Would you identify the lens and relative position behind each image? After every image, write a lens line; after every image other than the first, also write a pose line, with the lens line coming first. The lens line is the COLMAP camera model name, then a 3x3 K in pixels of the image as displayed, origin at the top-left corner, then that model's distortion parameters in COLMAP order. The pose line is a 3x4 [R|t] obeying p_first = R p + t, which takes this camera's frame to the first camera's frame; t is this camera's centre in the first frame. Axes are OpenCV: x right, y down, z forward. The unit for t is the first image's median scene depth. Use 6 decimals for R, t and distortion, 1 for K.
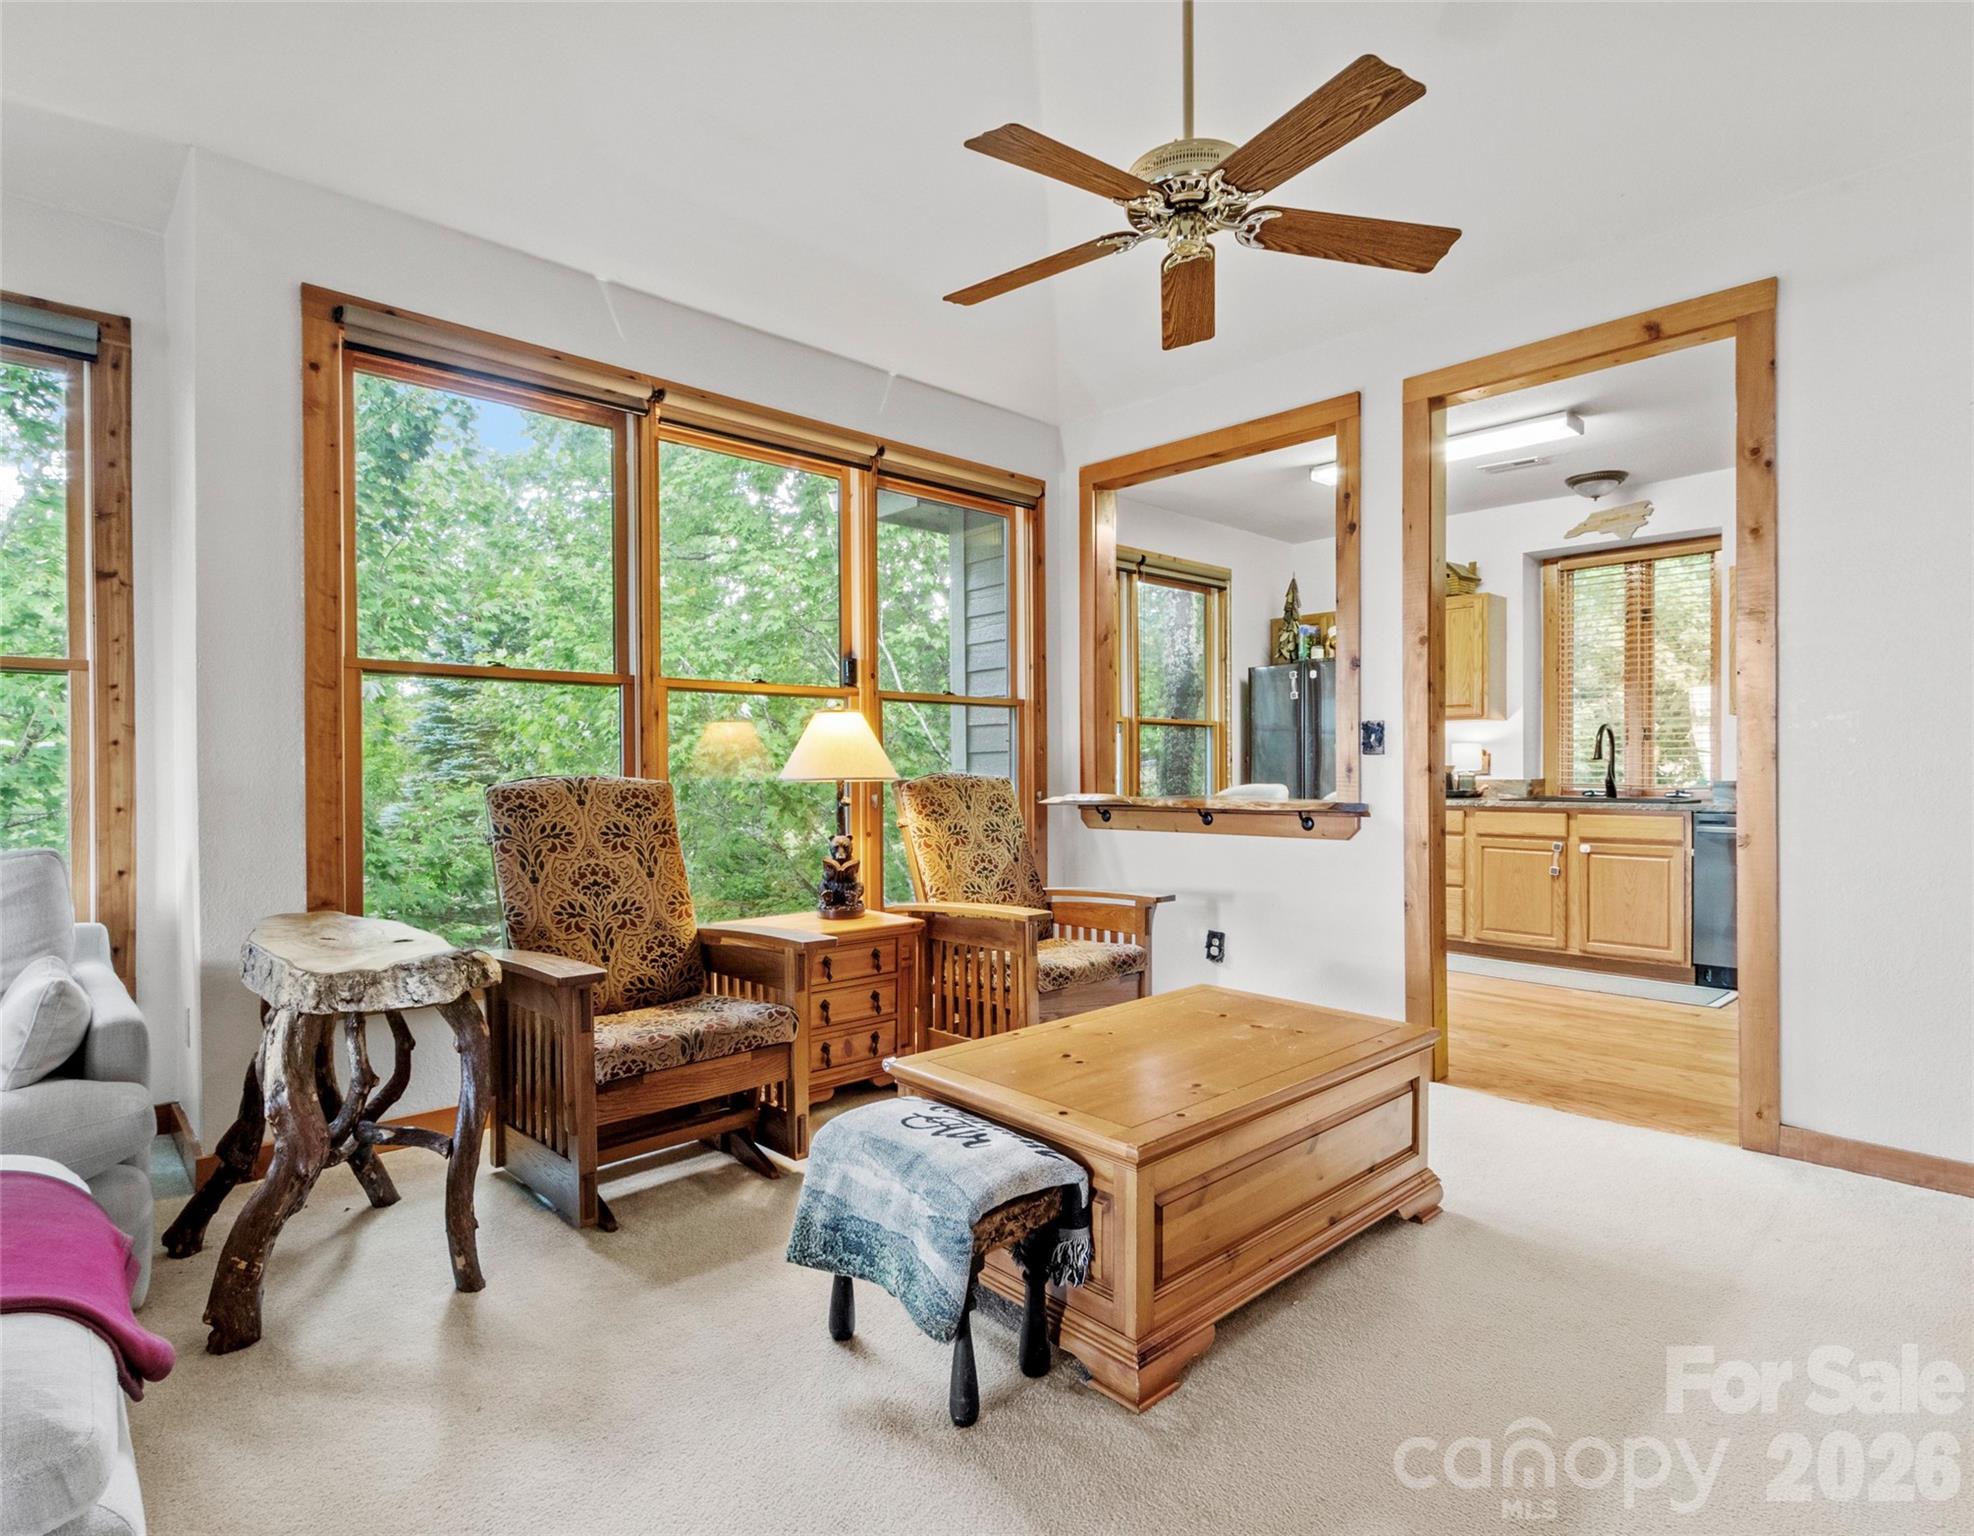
lens RADIAL K [[1024.2, 0, 977.4], [0, 1024.2, 765.6], [0, 0, 1]] dist [0.017164, -0.000230]
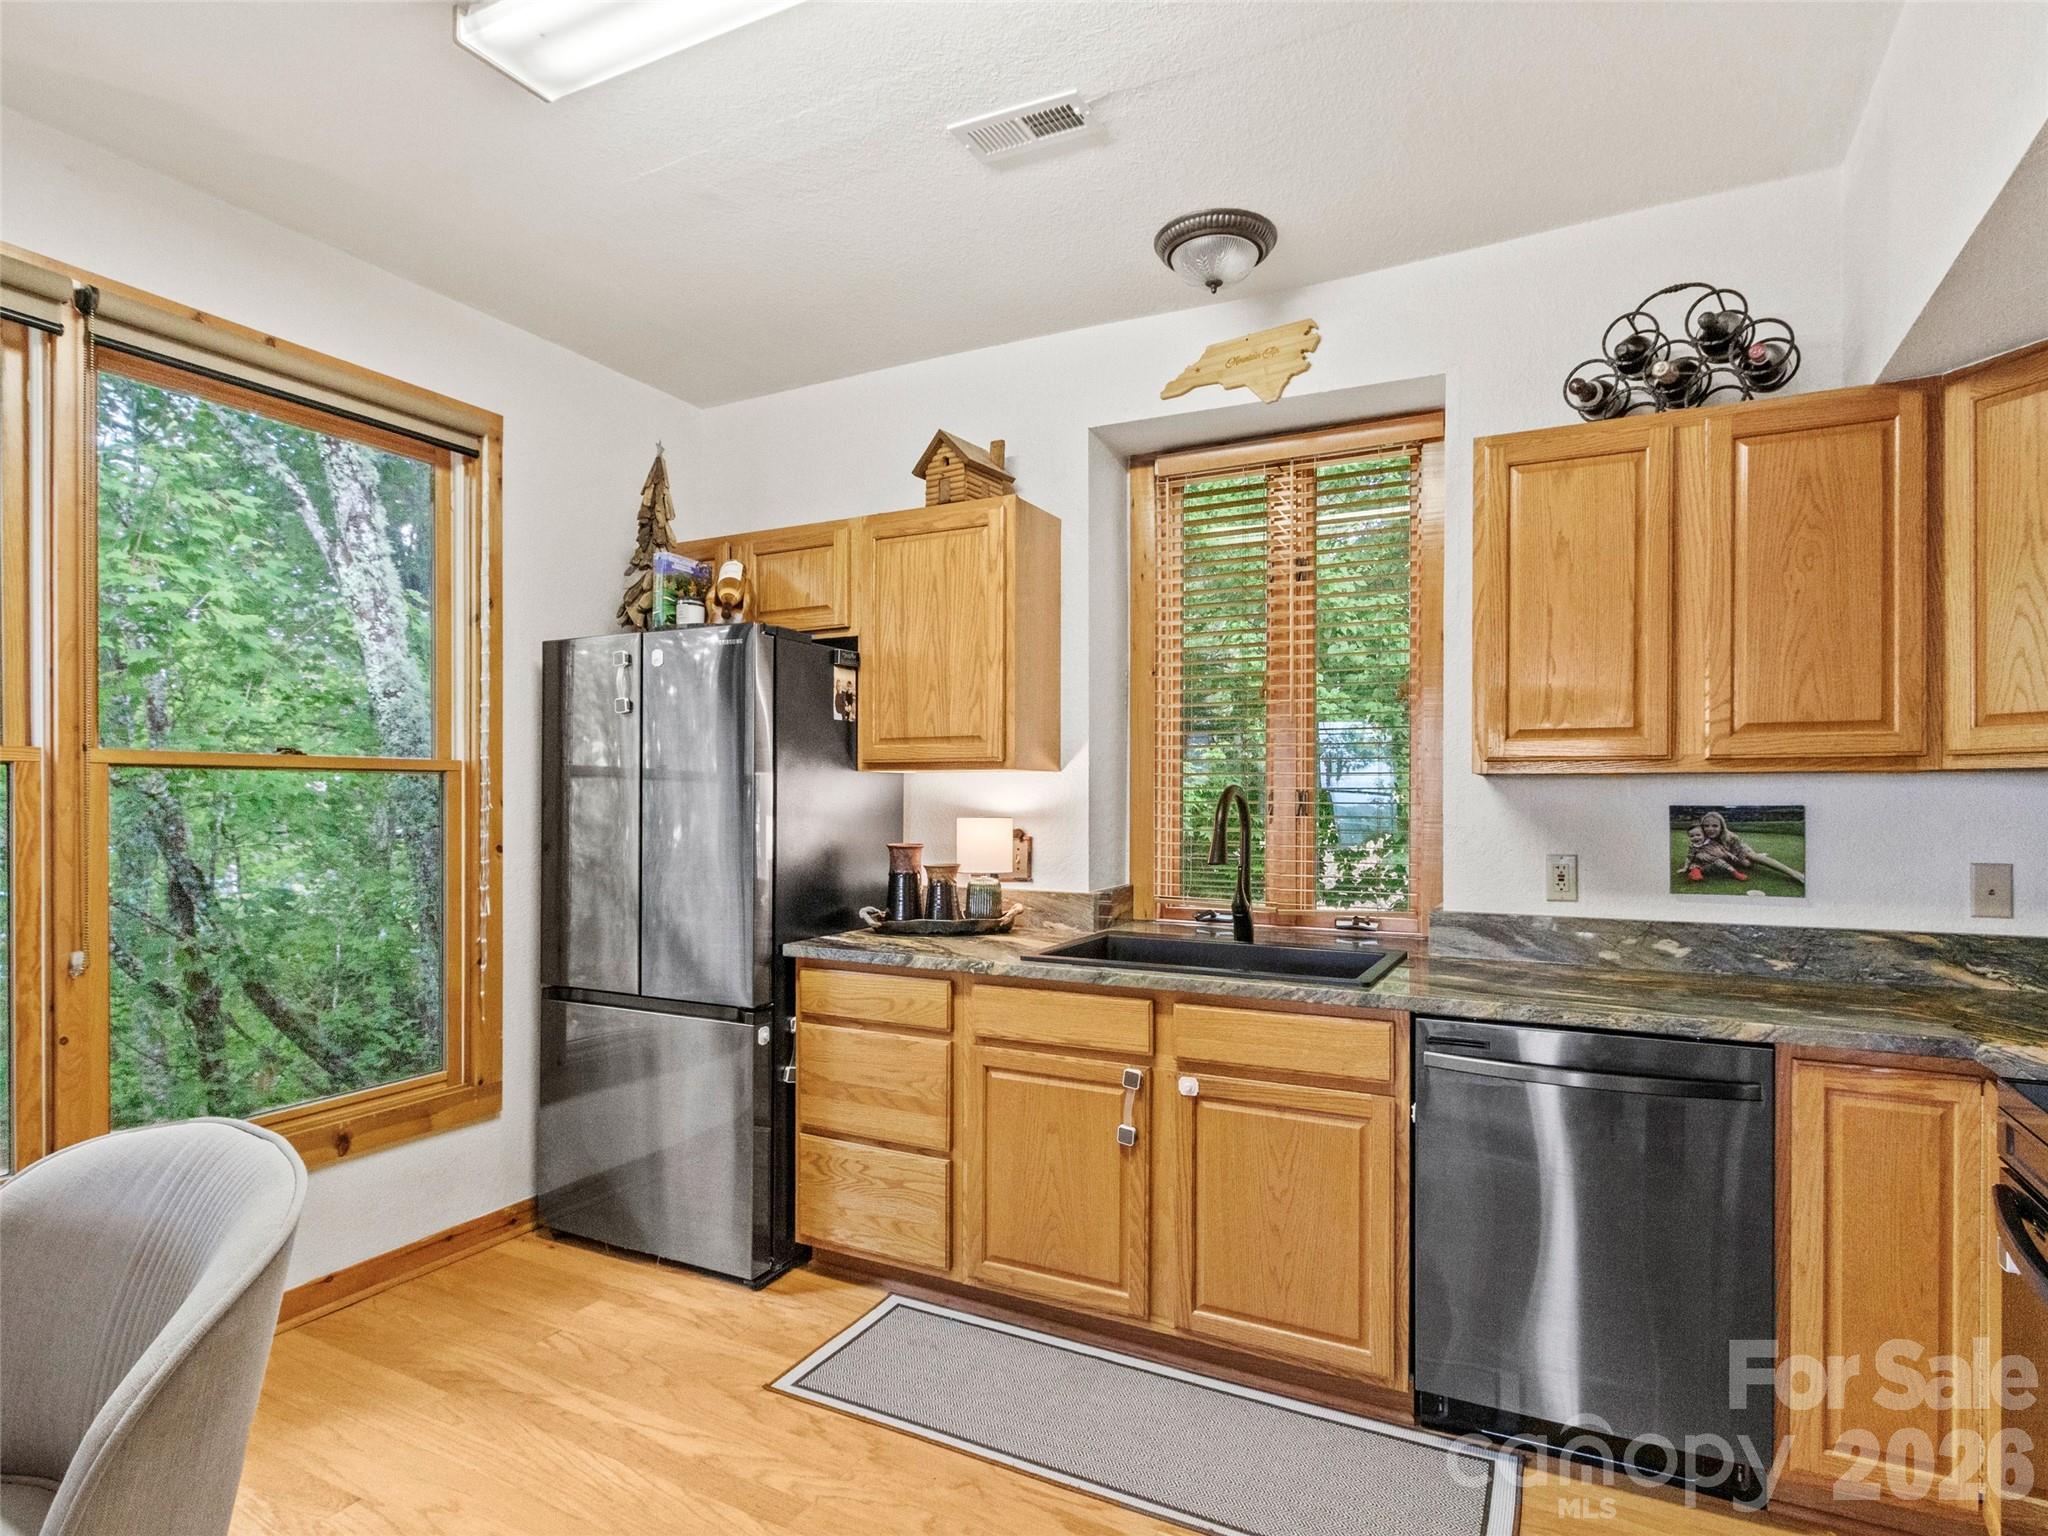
lens RADIAL K [[1079.6, 0, 1030.3], [0, 1079.6, 781.6], [0, 0, 1]] dist [0.000351, -0.000313]
pose [[0.938219, 0.011289, 0.345857, 0.347175], [-0.006421, 0.999864, -0.015218, -0.033321], [-0.345981, 0.012057, 0.938164, 0.562104]]
